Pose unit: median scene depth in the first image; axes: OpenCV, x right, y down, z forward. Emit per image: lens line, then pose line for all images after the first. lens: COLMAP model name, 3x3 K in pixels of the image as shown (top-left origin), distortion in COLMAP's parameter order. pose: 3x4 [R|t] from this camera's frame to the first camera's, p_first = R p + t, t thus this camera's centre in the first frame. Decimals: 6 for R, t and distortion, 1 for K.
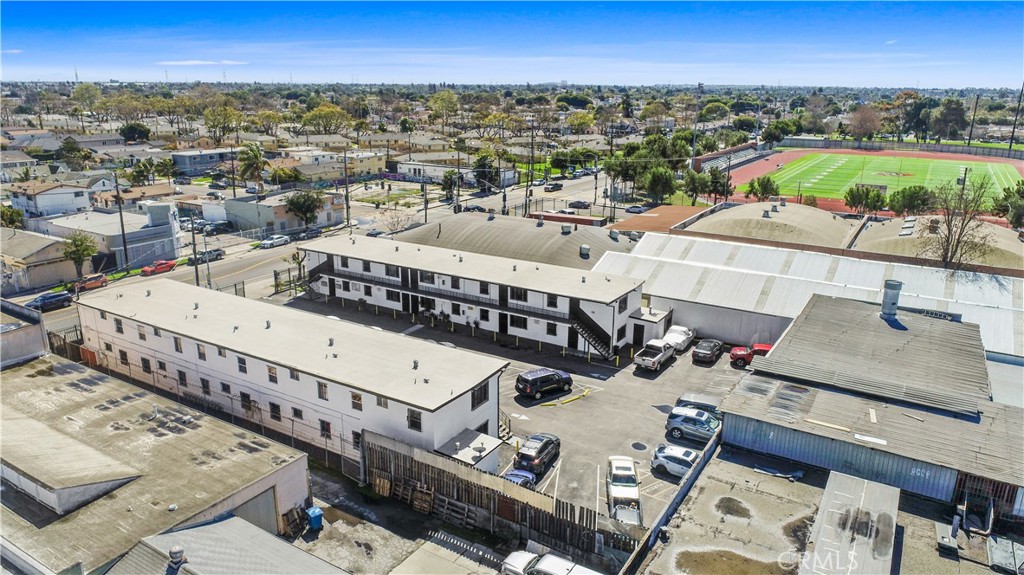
lens RADIAL K [[695.3, 0, 512.0], [0, 695.3, 287.5], [0, 0, 1]] dist [-0.010194, 0.002482]
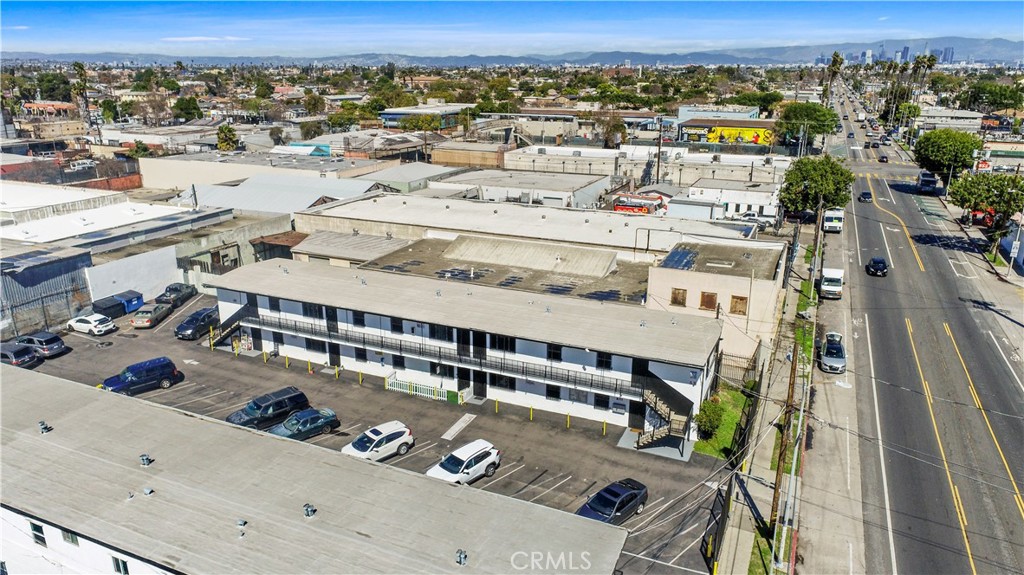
lens RADIAL K [[695.3, 0, 512.0], [0, 695.3, 287.5], [0, 0, 1]] dist [-0.010194, 0.002482]
pose [[-0.991148, 0.028149, -0.129741, -0.254003], [-0.049026, 0.830579, 0.554738, -0.387315], [0.123375, 0.556189, -0.821847, 1.403934]]
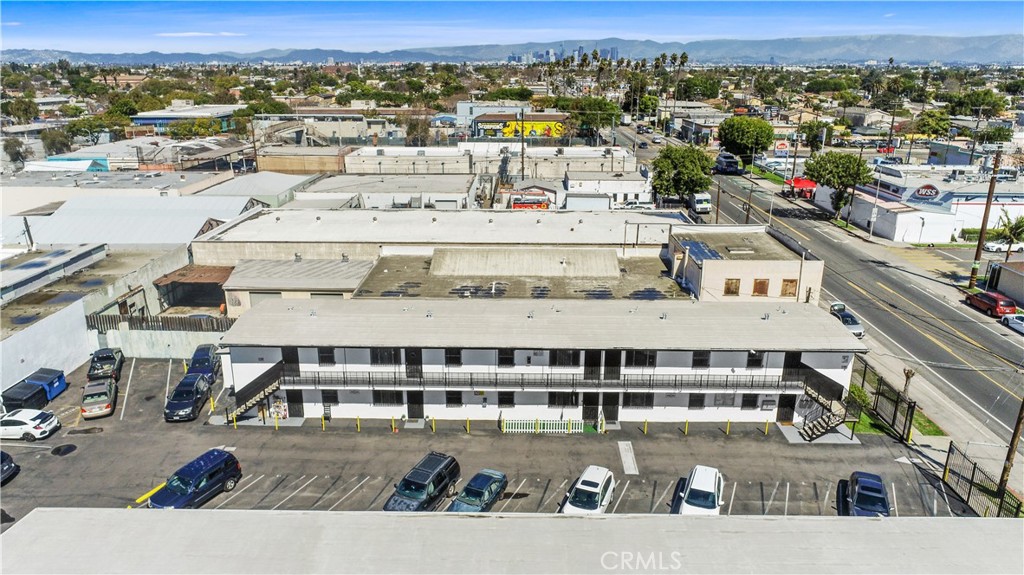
lens RADIAL K [[695.3, 0, 512.0], [0, 695.3, 287.5], [0, 0, 1]] dist [-0.010194, 0.002482]
pose [[-0.860260, 0.143308, -0.489301, 0.067422], [-0.154261, 0.841549, 0.517687, -0.324411], [0.485959, 0.520825, -0.701844, 1.223447]]
